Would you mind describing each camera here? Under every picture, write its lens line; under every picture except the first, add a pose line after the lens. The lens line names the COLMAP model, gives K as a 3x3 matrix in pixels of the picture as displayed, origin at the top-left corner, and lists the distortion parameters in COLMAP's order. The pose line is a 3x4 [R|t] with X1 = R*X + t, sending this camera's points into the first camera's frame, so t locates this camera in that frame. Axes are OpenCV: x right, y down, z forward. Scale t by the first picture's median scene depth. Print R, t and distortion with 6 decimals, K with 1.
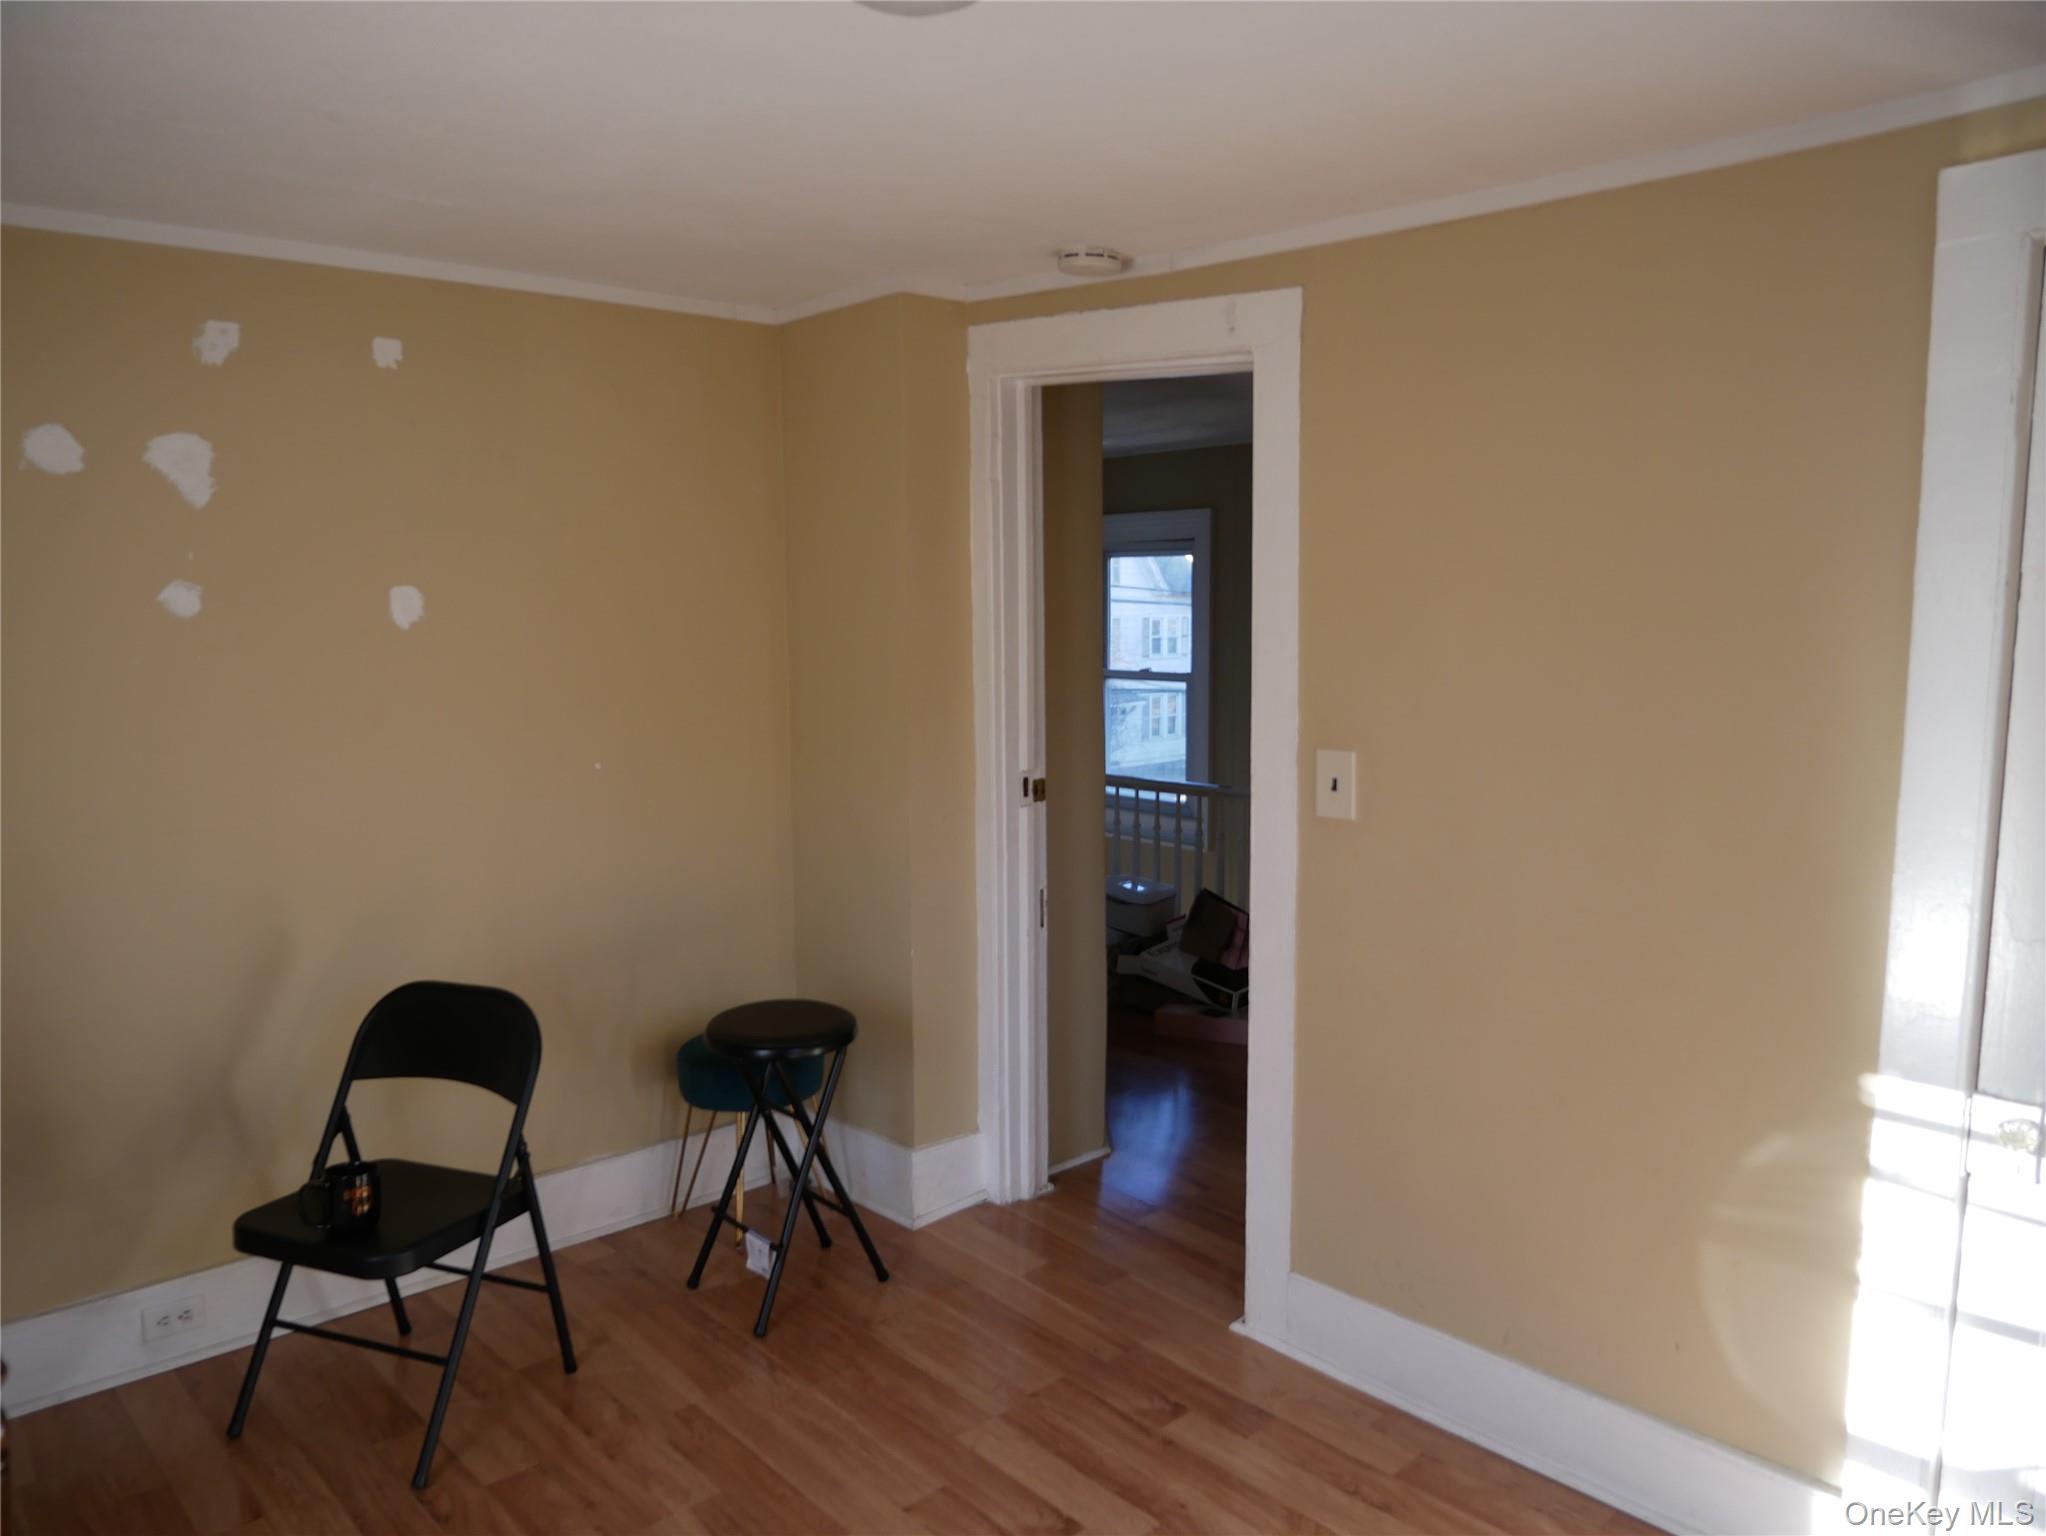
lens RADIAL K [[1464.3, 0, 1027.3], [0, 1464.3, 765.5], [0, 0, 1]] dist [-0.008754, -0.001522]
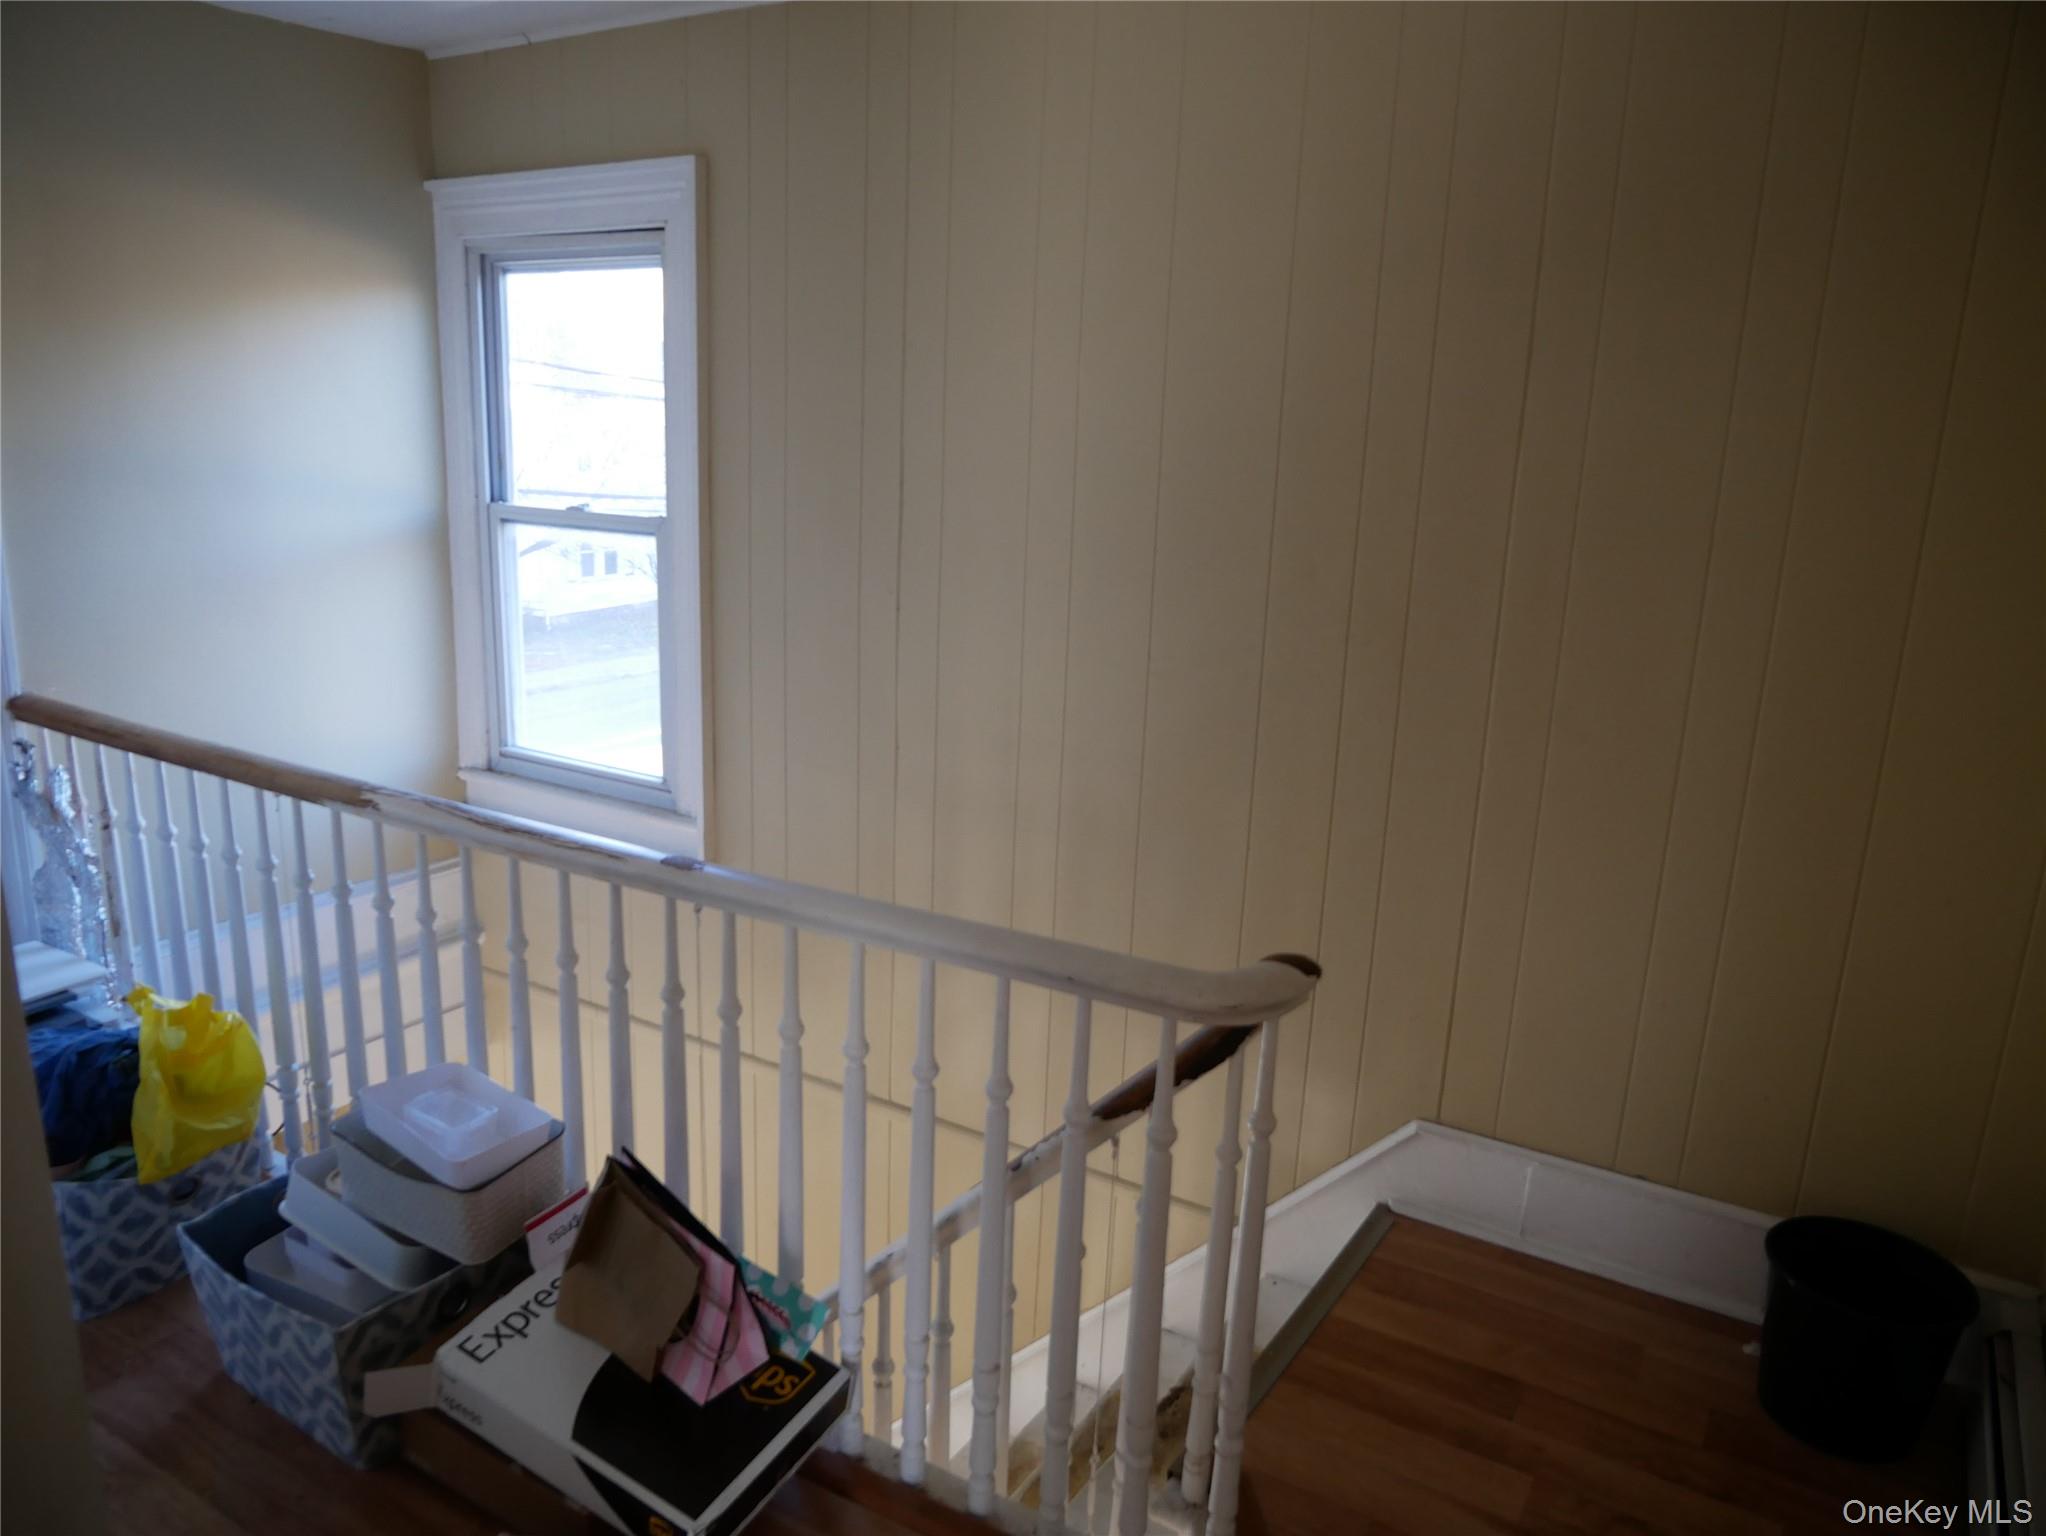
lens RADIAL K [[1464.3, 0, 1017.9], [0, 1464.3, 767.6], [0, 0, 1]] dist [-0.008754, -0.001522]
pose [[0.964195, -0.030823, 0.263398, 0.118533], [0.001019, 0.993646, 0.112550, -0.044462], [-0.265193, -0.108251, 0.958099, 0.626858]]
